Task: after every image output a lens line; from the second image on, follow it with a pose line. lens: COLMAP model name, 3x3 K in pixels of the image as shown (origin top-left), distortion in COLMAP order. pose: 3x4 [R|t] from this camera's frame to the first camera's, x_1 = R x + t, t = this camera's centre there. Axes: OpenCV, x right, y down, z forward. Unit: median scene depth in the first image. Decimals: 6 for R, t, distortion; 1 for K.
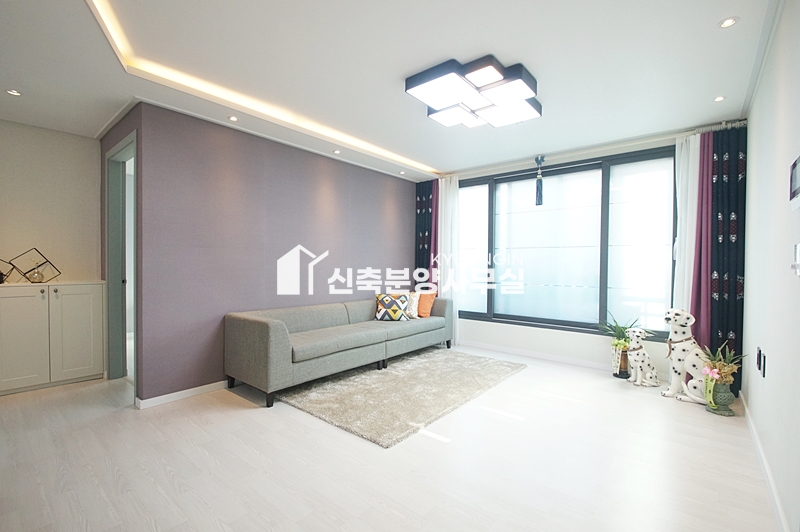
lens RADIAL K [[359.0, 0, 400.8], [0, 359.0, 267.2], [0, 0, 1]] dist [0.002689, -0.006316]
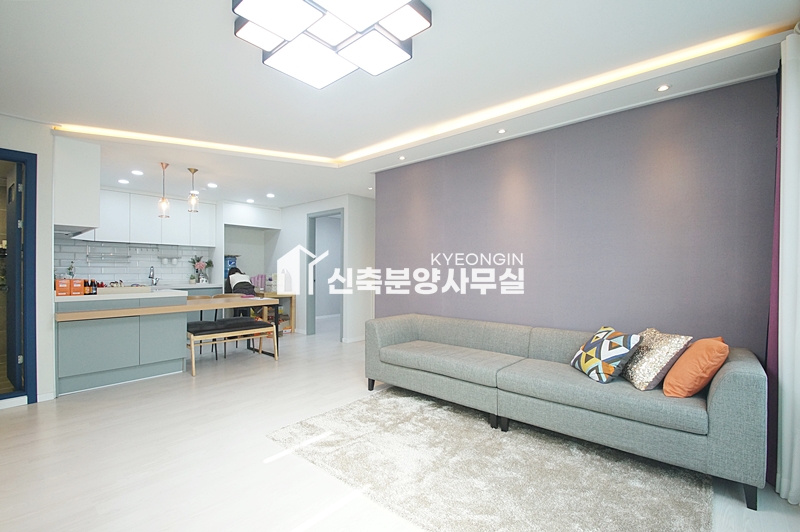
lens RADIAL K [[359.0, 0, 399.6], [0, 359.0, 267.3], [0, 0, 1]] dist [0.002689, -0.006316]
pose [[-0.031002, -0.012094, -0.999446, 0.948589], [-0.004883, 0.999917, -0.011948, -0.017582], [0.999507, 0.004510, -0.031058, 1.249711]]
